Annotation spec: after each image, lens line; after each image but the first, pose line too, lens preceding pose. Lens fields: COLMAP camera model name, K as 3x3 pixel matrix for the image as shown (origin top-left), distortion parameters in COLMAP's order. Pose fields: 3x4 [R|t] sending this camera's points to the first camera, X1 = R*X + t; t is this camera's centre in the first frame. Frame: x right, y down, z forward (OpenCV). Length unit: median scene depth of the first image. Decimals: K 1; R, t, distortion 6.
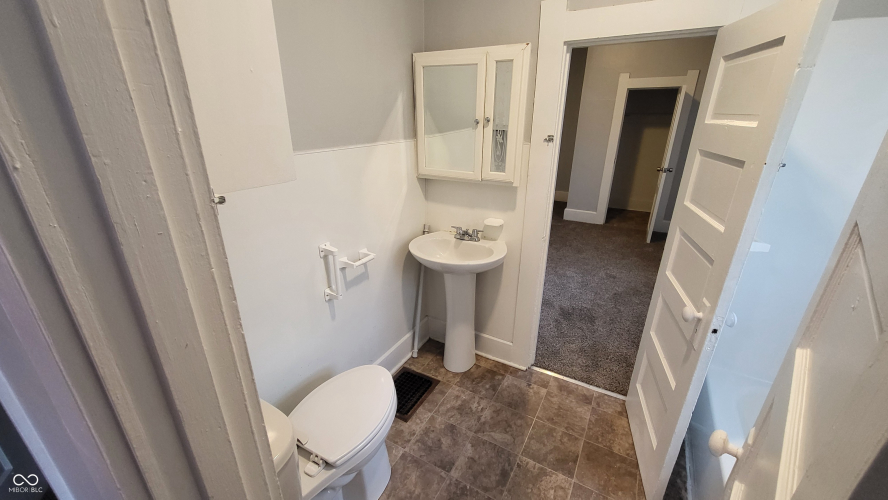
lens RADIAL K [[354.4, 0, 444.0], [0, 354.4, 250.0], [0, 0, 1]] dist [0.006472, -0.000233]
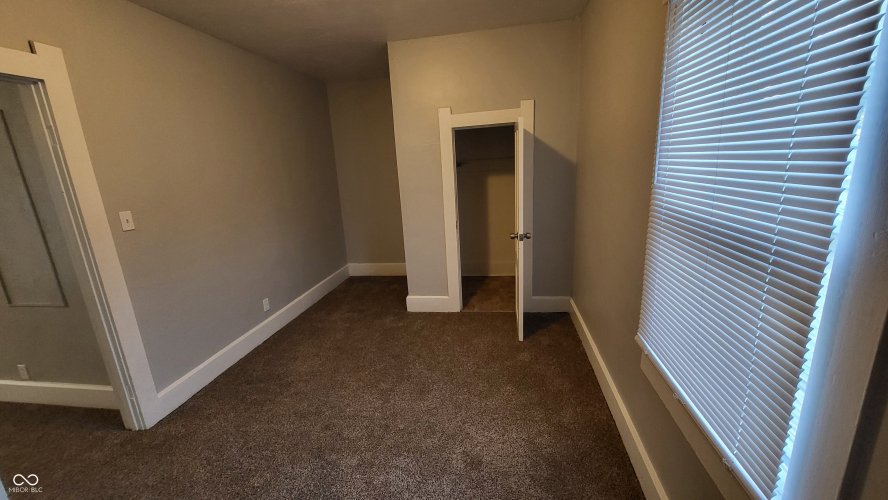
lens RADIAL K [[354.4, 0, 444.0], [0, 354.4, 250.0], [0, 0, 1]] dist [0.006472, -0.000233]
pose [[0.937948, -0.137692, 0.318267, 0.262405], [0.179785, 0.977895, -0.106768, -0.154099], [-0.296531, 0.157362, 0.941969, 0.405136]]
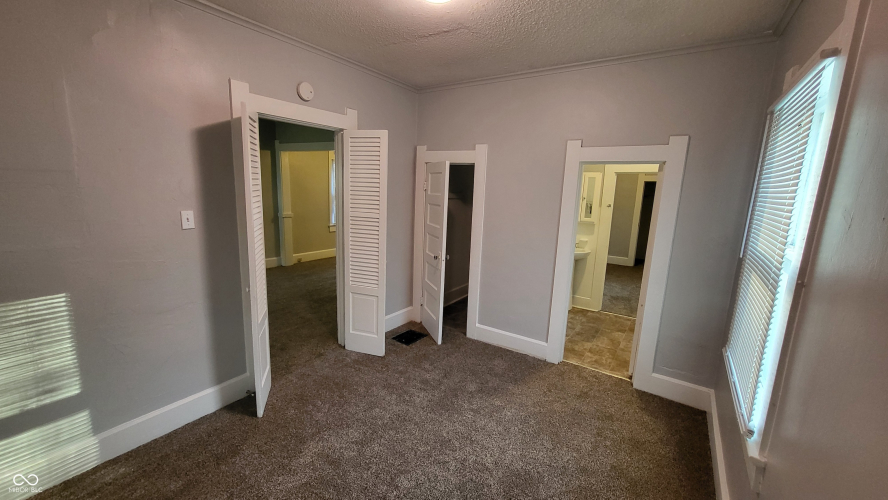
lens RADIAL K [[354.4, 0, 444.0], [0, 354.4, 250.0], [0, 0, 1]] dist [0.006472, -0.000233]
pose [[0.996519, 0.041115, -0.072519, -0.295092], [-0.054477, 0.979651, -0.193172, 0.238790], [0.063101, 0.196450, 0.978481, -0.649151]]
